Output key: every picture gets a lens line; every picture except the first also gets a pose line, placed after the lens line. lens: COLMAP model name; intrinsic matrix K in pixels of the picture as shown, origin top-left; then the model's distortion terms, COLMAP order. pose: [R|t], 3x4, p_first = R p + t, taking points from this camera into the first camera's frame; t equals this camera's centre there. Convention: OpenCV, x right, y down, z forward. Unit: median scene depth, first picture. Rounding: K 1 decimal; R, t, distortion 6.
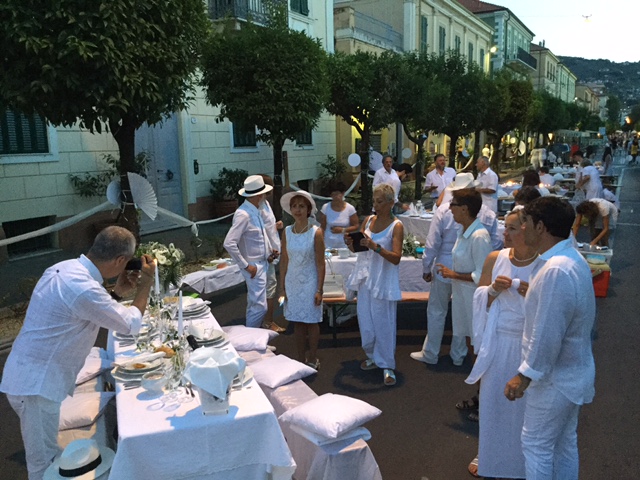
lens RADIAL K [[558.7, 0, 320.0], [0, 558.7, 240.0], [0, 0, 1]] dist [0.014171, -0.088857]
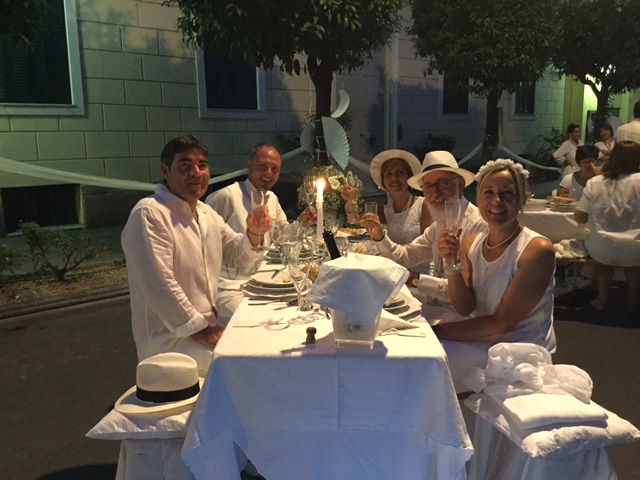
lens RADIAL K [[558.7, 0, 320.0], [0, 558.7, 240.0], [0, 0, 1]] dist [0.014171, -0.088857]
pose [[0.931715, 0.084203, -0.353295, -0.000723], [-0.080378, 0.996438, 0.025514, 0.050761], [0.354184, 0.004625, 0.935164, 0.107818]]
